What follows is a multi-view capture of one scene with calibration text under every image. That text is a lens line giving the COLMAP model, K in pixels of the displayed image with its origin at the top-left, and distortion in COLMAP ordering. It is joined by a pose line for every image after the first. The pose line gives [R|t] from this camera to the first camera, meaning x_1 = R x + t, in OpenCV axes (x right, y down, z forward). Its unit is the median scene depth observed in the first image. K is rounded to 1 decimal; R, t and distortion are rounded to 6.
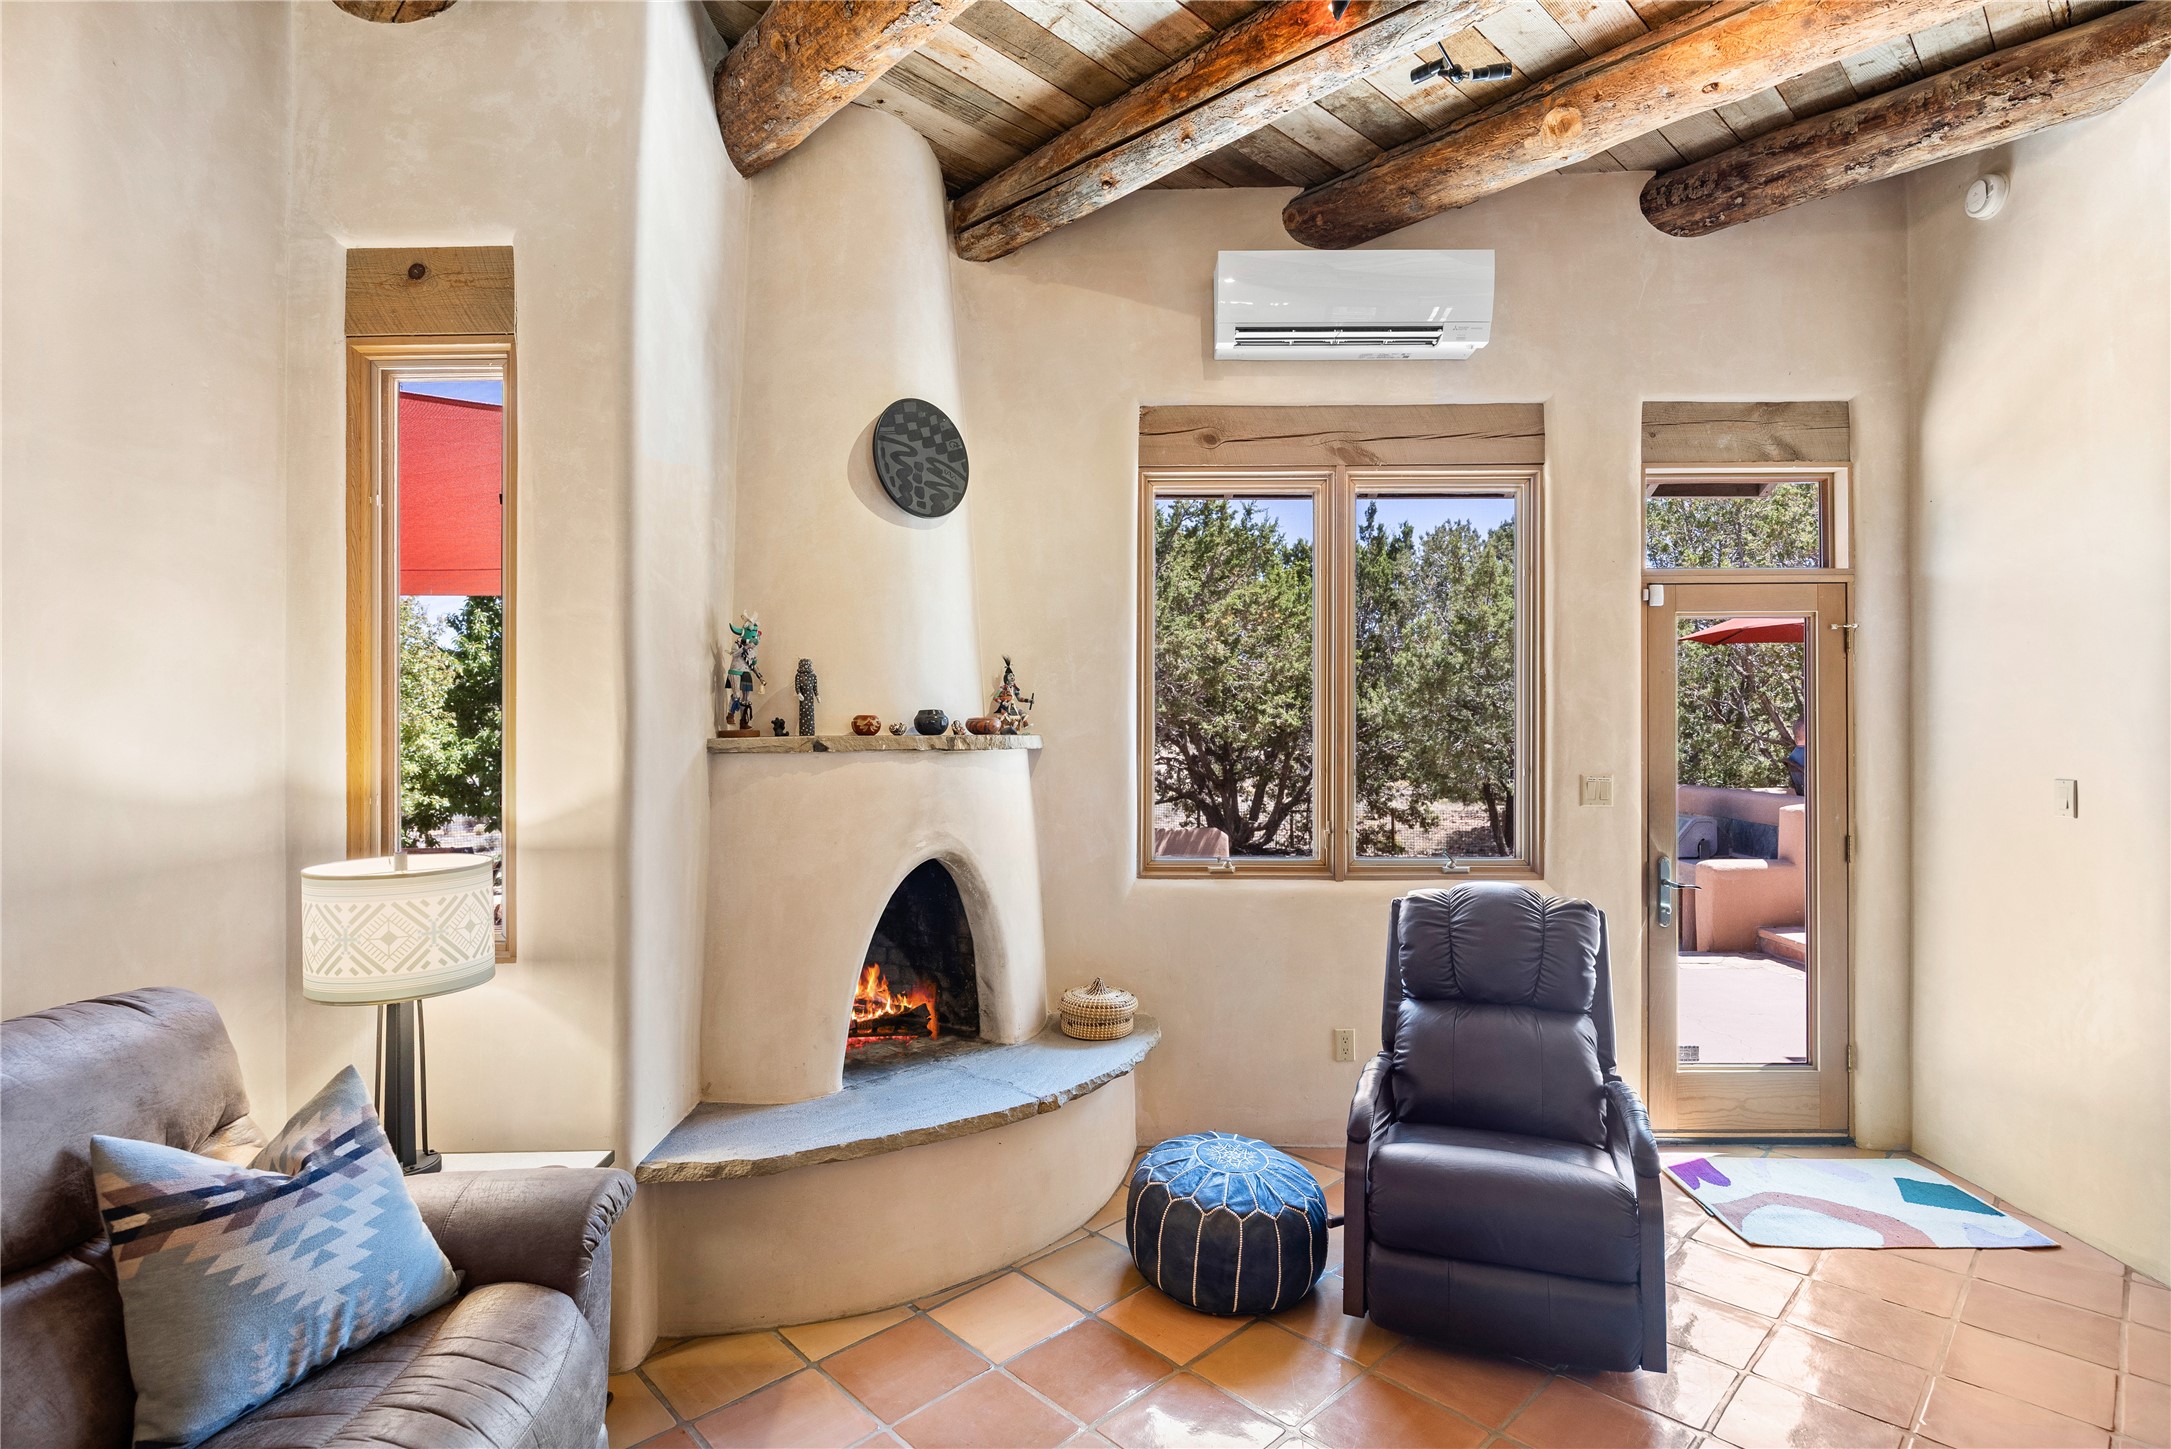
lens RADIAL K [[1085.5, 0, 1121.5], [0, 1085.5, 743.2], [0, 0, 1]] dist [-0.013283, 0.000594]
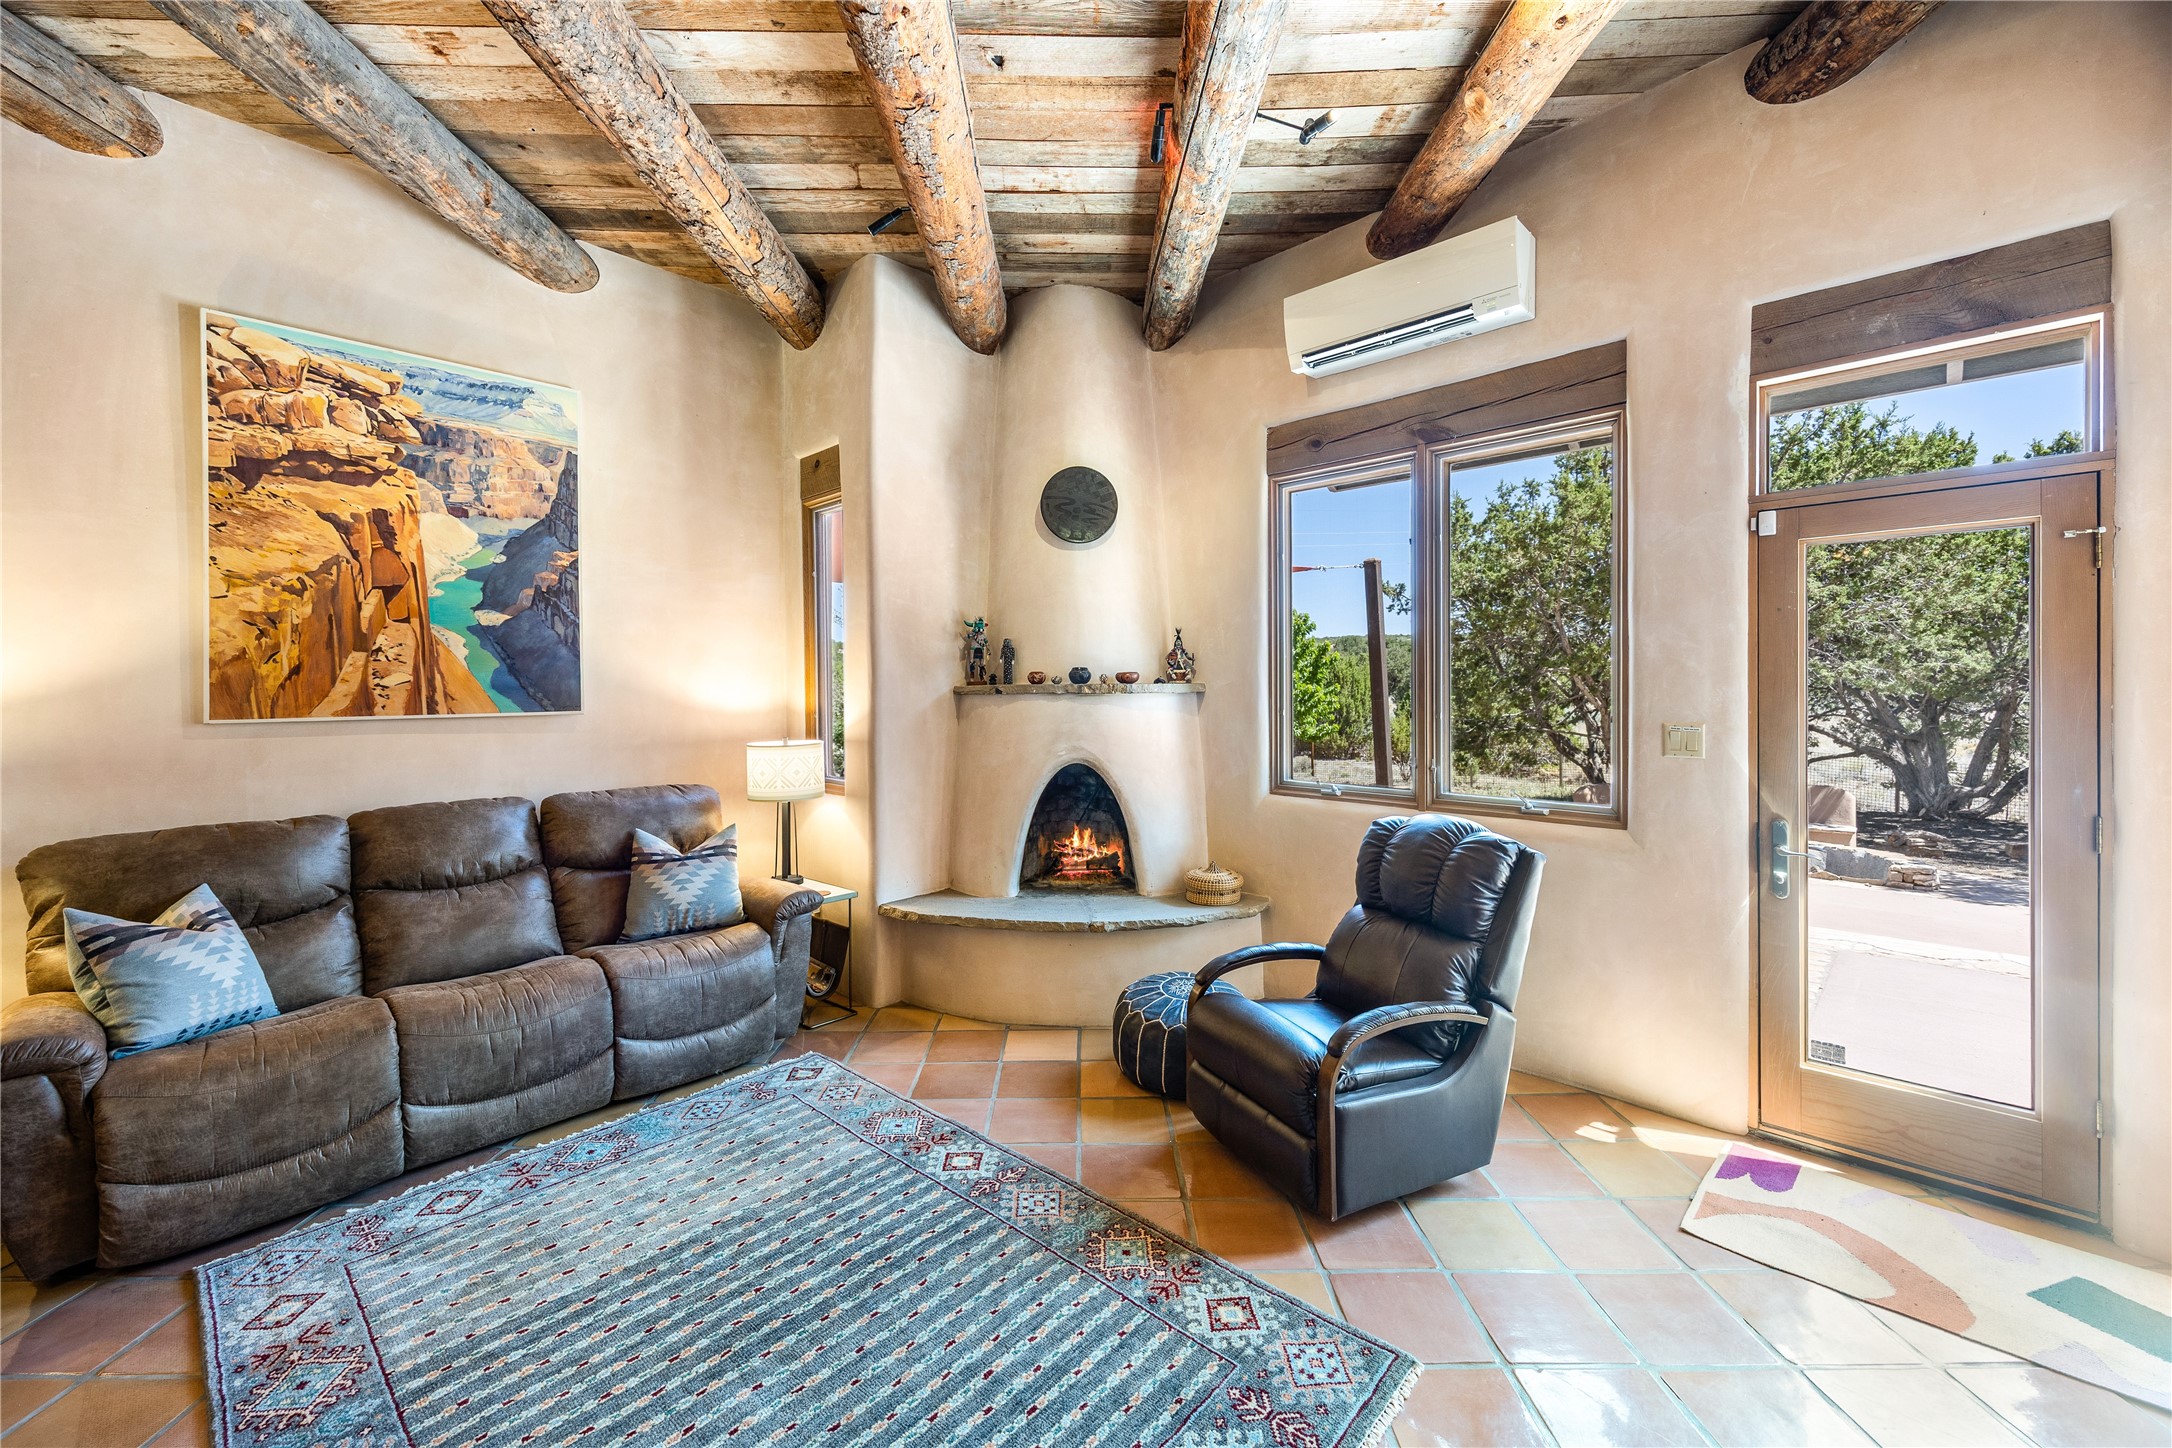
lens RADIAL K [[933.4, 0, 1080.2], [0, 933.4, 714.3], [0, 0, 1]] dist [-0.001750, 0.000095]
pose [[0.694746, 0.019946, -0.718979, 0.709833], [-0.002451, 0.999675, 0.025365, 0.002030], [0.719251, -0.015860, 0.694569, 0.066738]]
